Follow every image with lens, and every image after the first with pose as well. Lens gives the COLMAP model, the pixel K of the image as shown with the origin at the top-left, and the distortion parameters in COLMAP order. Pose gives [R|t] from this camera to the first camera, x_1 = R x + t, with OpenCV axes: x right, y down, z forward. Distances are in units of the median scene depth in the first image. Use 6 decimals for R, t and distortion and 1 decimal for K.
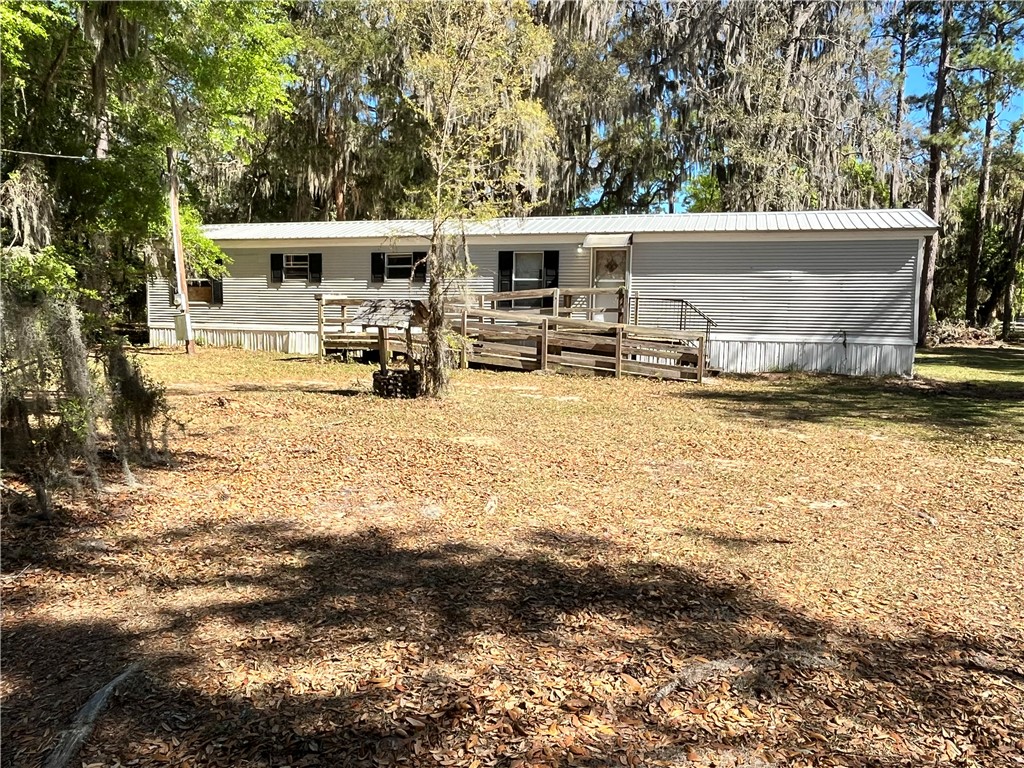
lens RADIAL K [[795.2, 0, 512.0], [0, 795.2, 384.0], [0, 0, 1]] dist [-0.002552, -0.001910]
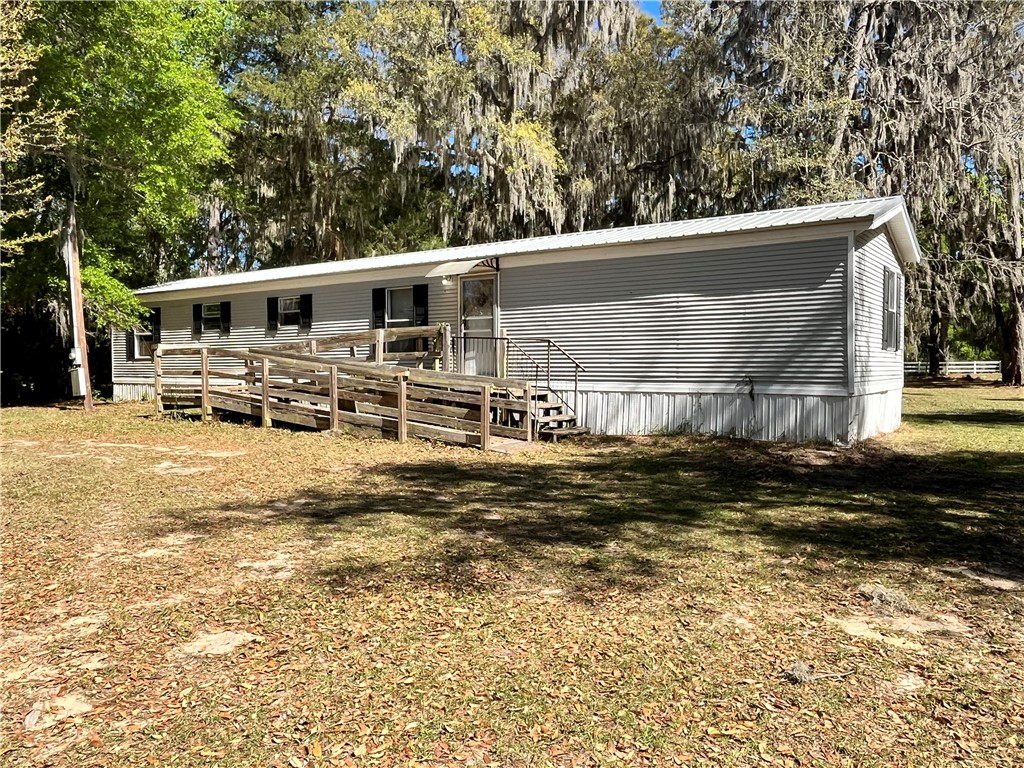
lens RADIAL K [[795.2, 0, 512.0], [0, 795.2, 384.0], [0, 0, 1]] dist [-0.002552, -0.001910]
pose [[0.947129, -0.010774, -0.320673, 0.429882], [-0.011039, 0.997750, -0.066125, -0.011712], [0.320664, 0.066169, 0.944879, 0.273132]]
